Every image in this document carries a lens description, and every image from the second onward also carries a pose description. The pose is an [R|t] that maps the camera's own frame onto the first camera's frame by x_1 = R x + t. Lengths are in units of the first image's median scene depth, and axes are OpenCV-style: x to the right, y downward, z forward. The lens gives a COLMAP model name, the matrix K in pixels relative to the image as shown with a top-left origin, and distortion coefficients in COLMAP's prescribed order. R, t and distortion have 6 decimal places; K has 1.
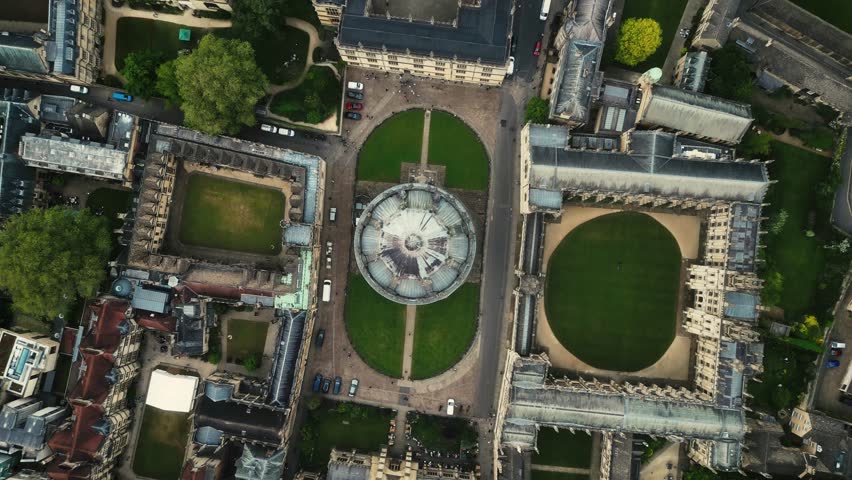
lens RADIAL K [[610.9, 0, 425.4], [0, 610.9, 240.6], [0, 0, 1]] dist [0.047285, -0.030825]
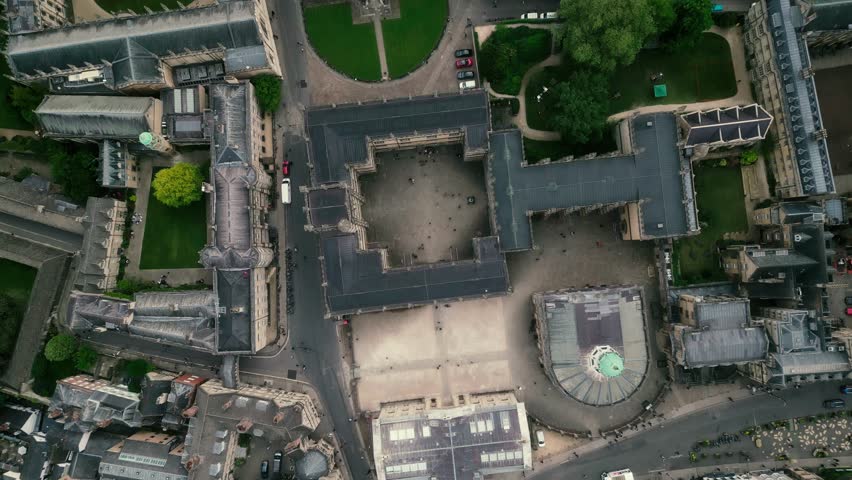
lens RADIAL K [[610.9, 0, 427.7], [0, 610.9, 241.3], [0, 0, 1]] dist [0.047285, -0.030825]
pose [[-0.974105, 0.224674, 0.025322, -0.026845], [-0.224006, -0.974221, 0.026740, -0.513178], [0.030677, 0.020375, 0.999322, 0.082245]]
